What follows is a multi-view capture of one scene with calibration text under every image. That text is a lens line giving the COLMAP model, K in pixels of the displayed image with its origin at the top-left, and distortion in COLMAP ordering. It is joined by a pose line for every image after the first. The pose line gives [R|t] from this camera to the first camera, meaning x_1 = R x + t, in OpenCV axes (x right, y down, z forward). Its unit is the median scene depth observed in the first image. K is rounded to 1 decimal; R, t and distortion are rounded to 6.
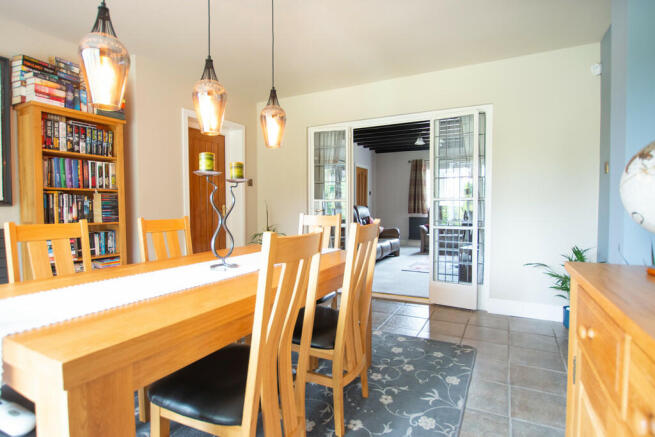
lens RADIAL K [[338.2, 0, 327.1], [0, 338.2, 220.2], [0, 0, 1]] dist [0.001381, 0.000178]
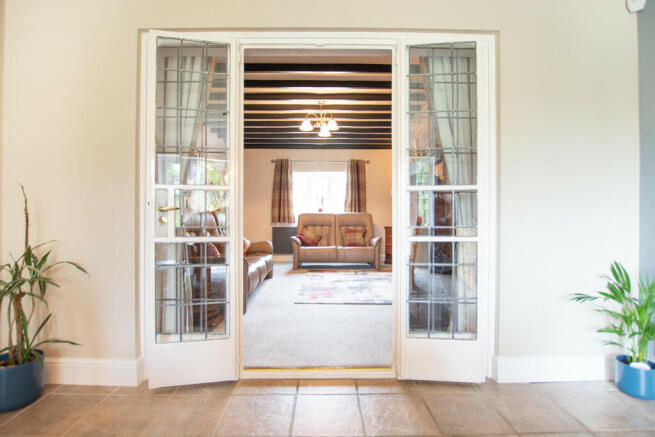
lens RADIAL K [[323.8, 0, 326.3], [0, 323.8, 219.7], [0, 0, 1]] dist [-0.006150, -0.000673]
pose [[0.881904, 0.002079, 0.471424, -0.019555], [0.016134, 0.999271, -0.034589, 0.002543], [-0.471152, 0.038110, 0.881228, 0.239732]]
